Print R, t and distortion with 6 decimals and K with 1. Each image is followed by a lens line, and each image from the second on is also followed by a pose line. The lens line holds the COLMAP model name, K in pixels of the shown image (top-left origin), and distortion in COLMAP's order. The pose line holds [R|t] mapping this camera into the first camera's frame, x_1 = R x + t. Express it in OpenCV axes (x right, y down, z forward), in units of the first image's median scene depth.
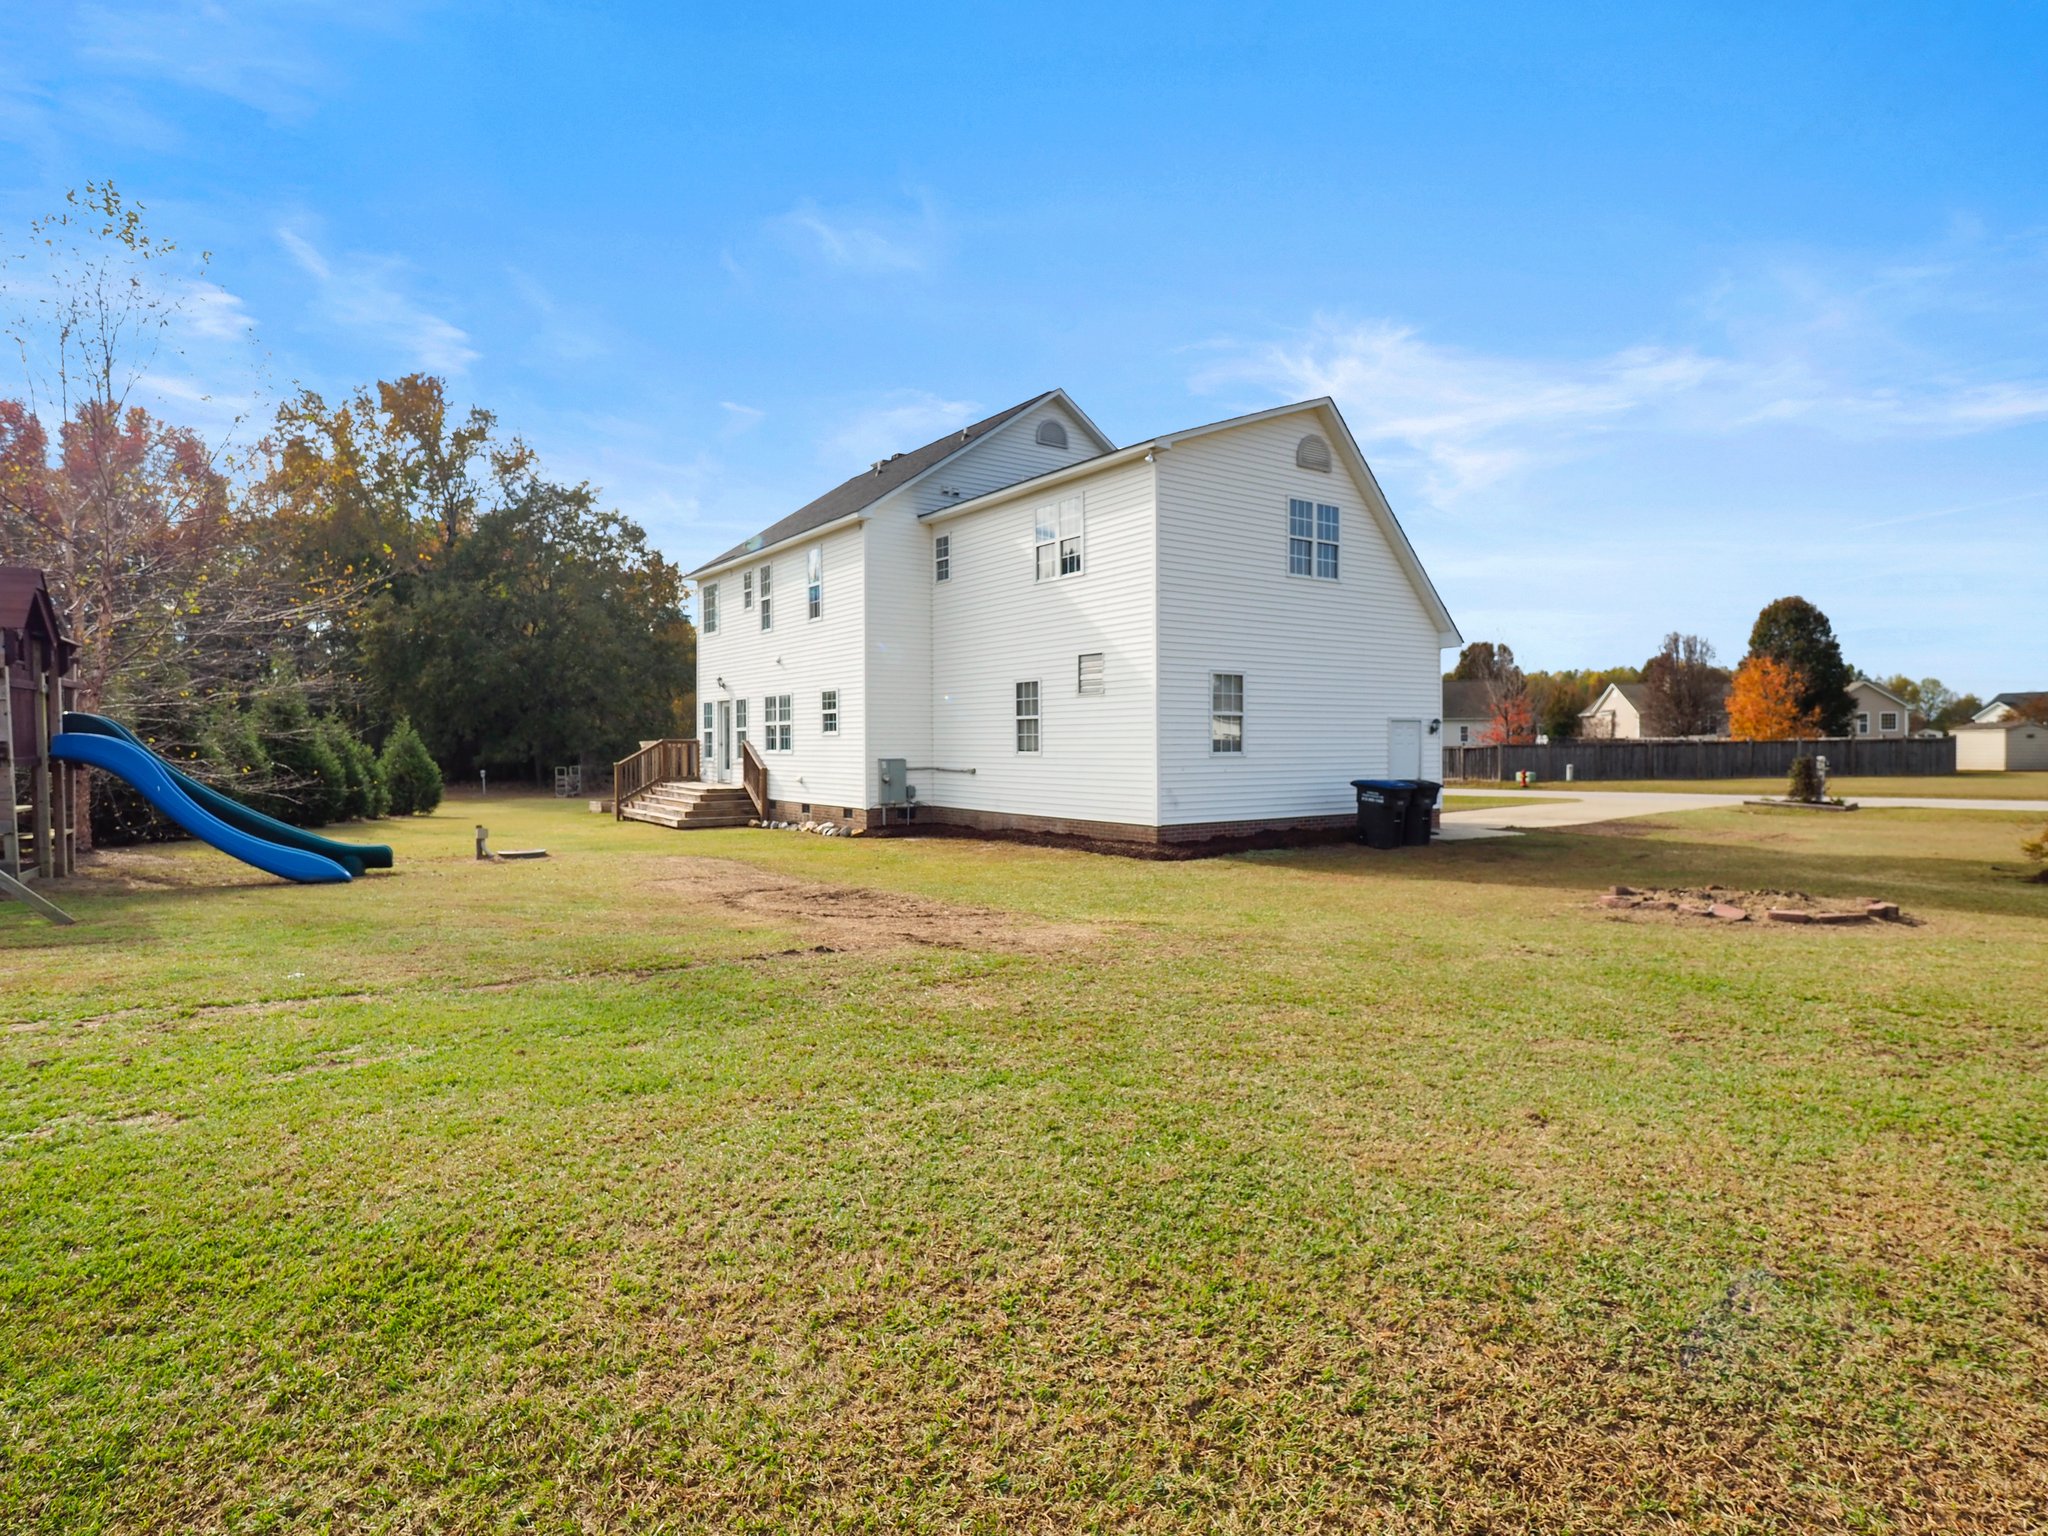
lens RADIAL K [[1080.8, 0, 1024.0], [0, 1080.8, 768.0], [0, 0, 1]] dist [0.001318, -0.000011]
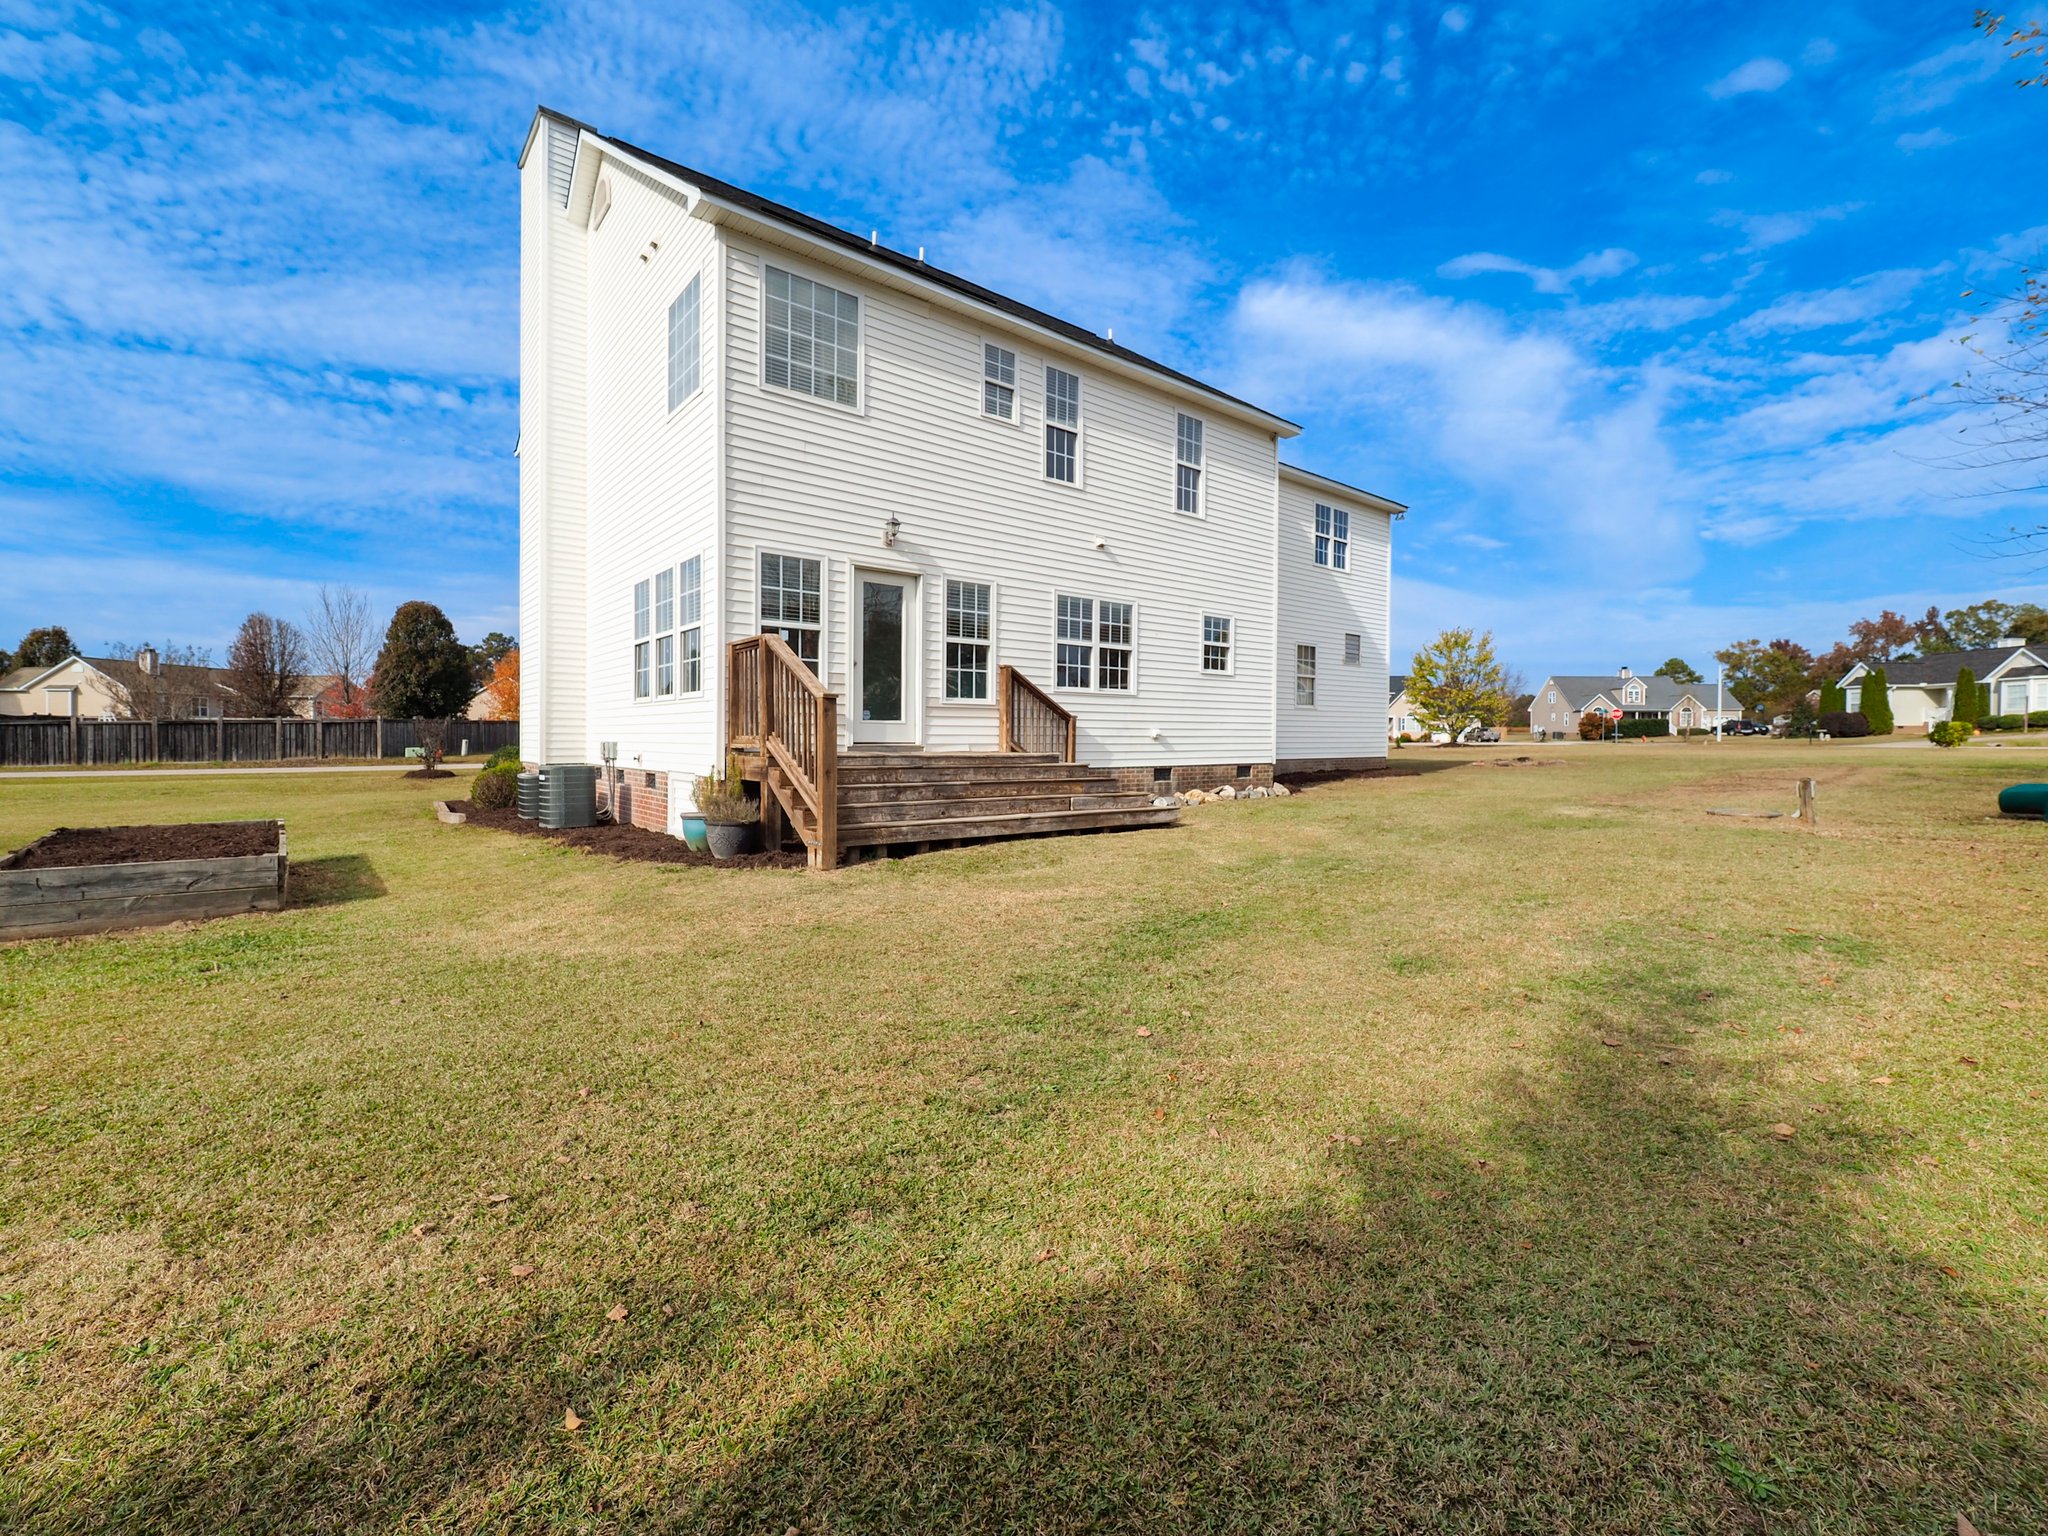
lens RADIAL K [[862.2, 0, 1019.8], [0, 862.2, 747.6], [0, 0, 1]] dist [0.010209, -0.013867]
pose [[-0.054127, -0.011903, 0.998463, -0.750249], [0.018304, 0.999749, 0.012910, 0.011224], [-0.998366, 0.018975, -0.053896, 1.113180]]
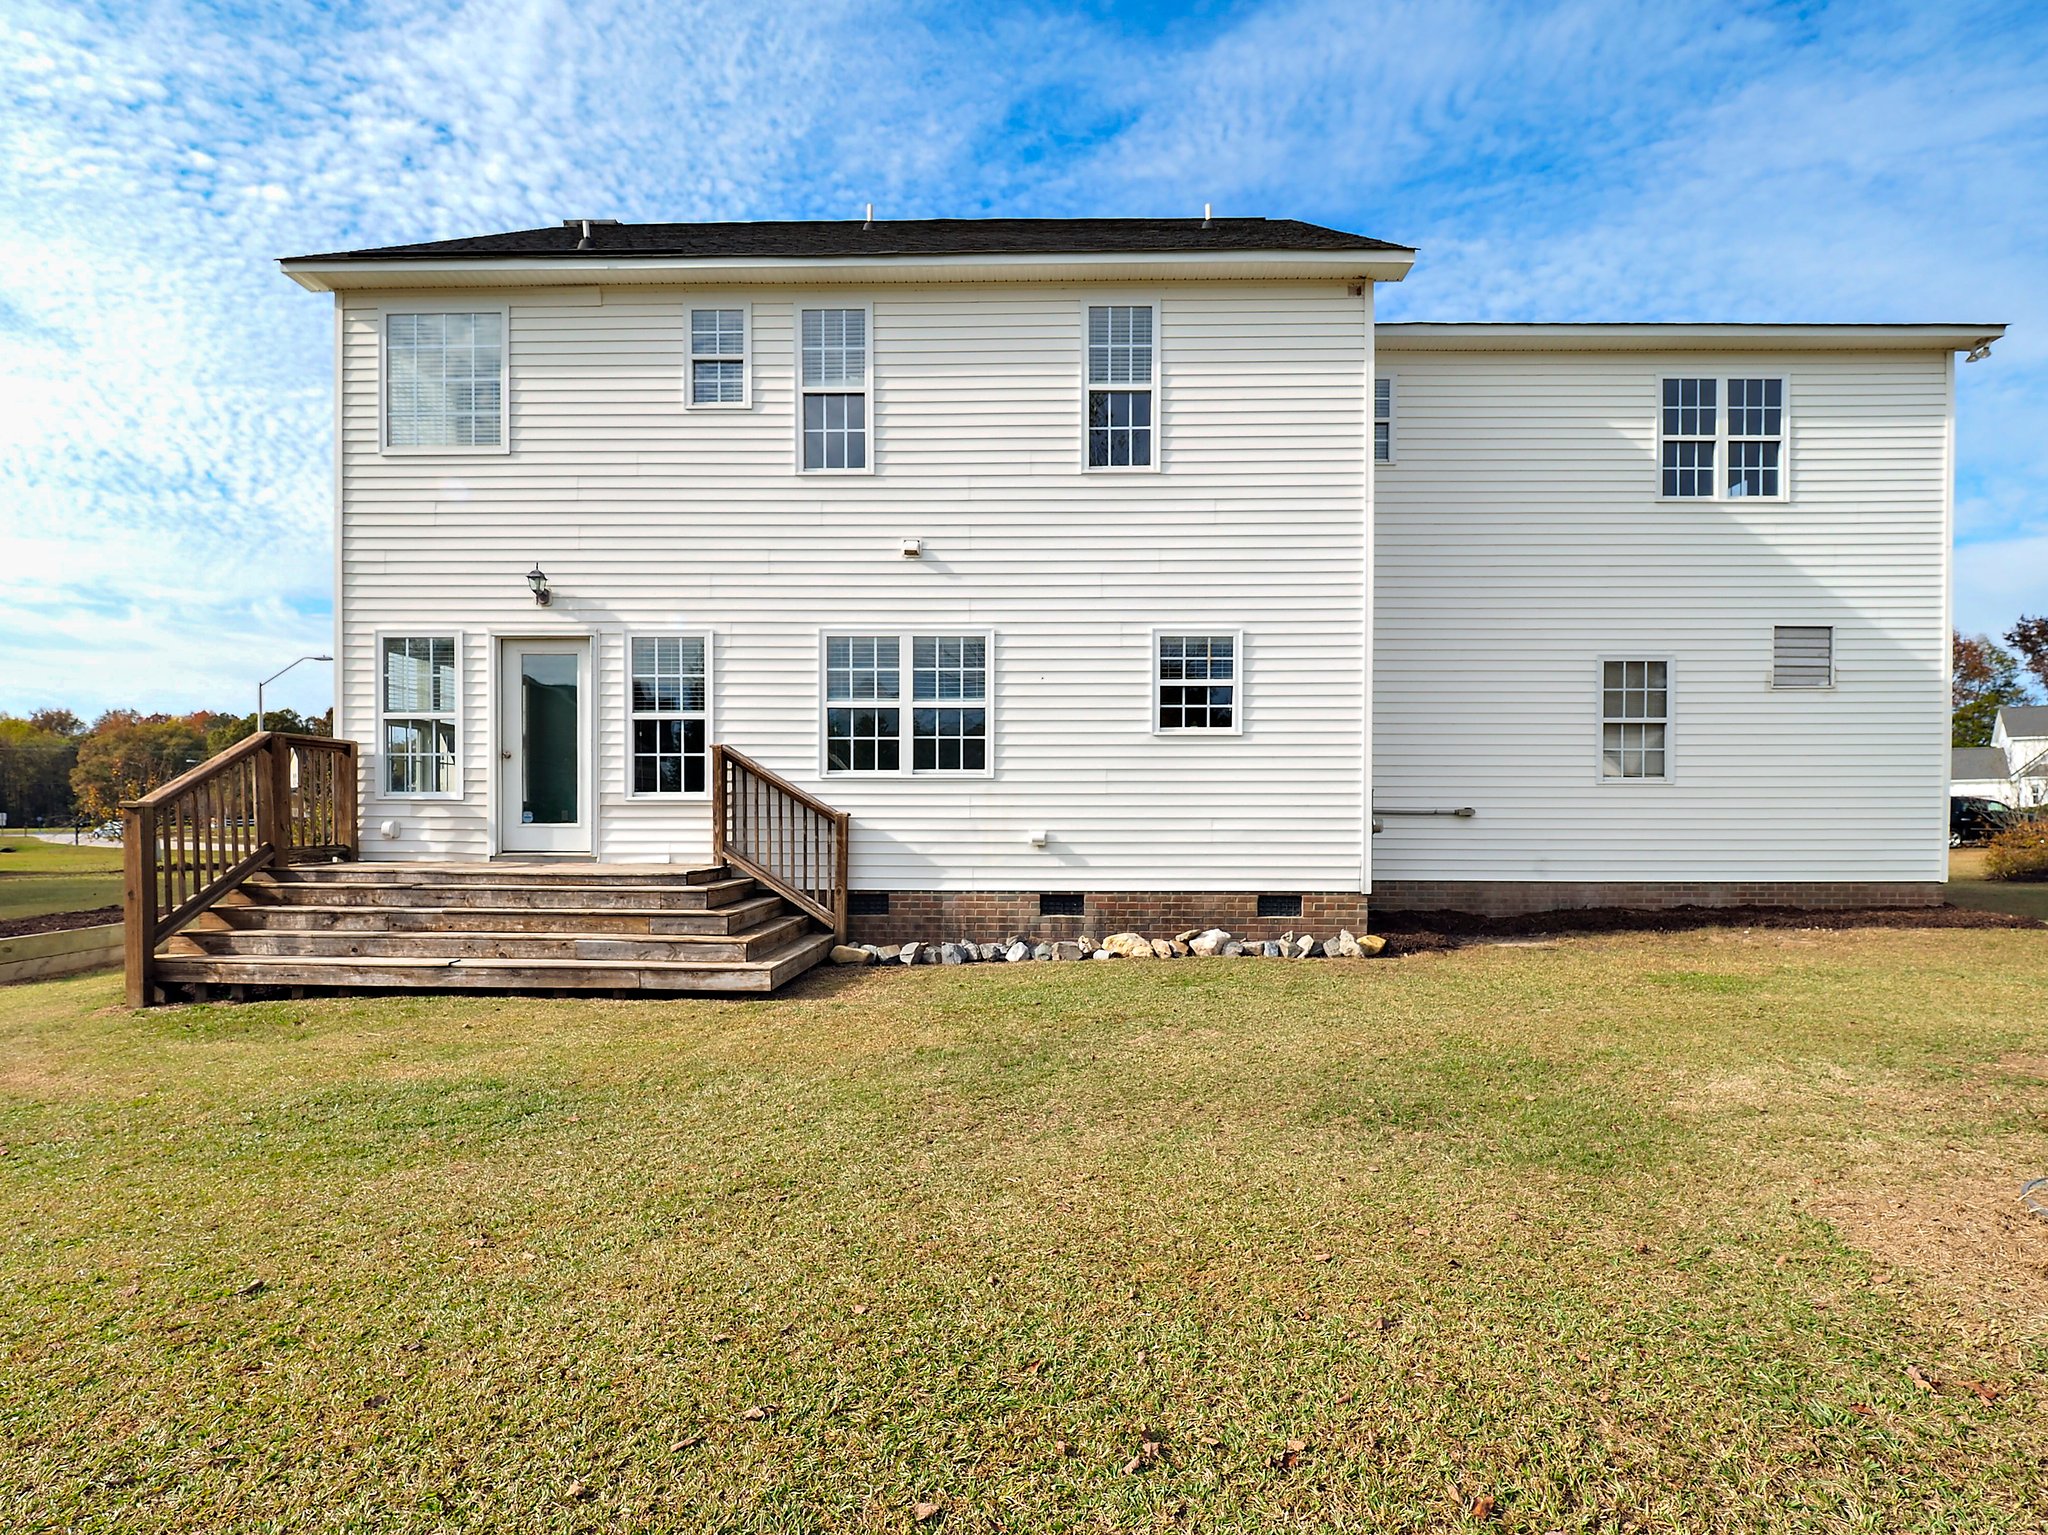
lens RADIAL K [[962.1, 0, 1056.1], [0, 962.1, 827.2], [0, 0, 1]] dist [-0.002048, -0.001268]
pose [[0.598164, -0.007264, 0.801341, -0.505514], [0.015088, 0.999884, -0.002200, 0.007330], [-0.801232, 0.013407, 0.598204, 0.765790]]
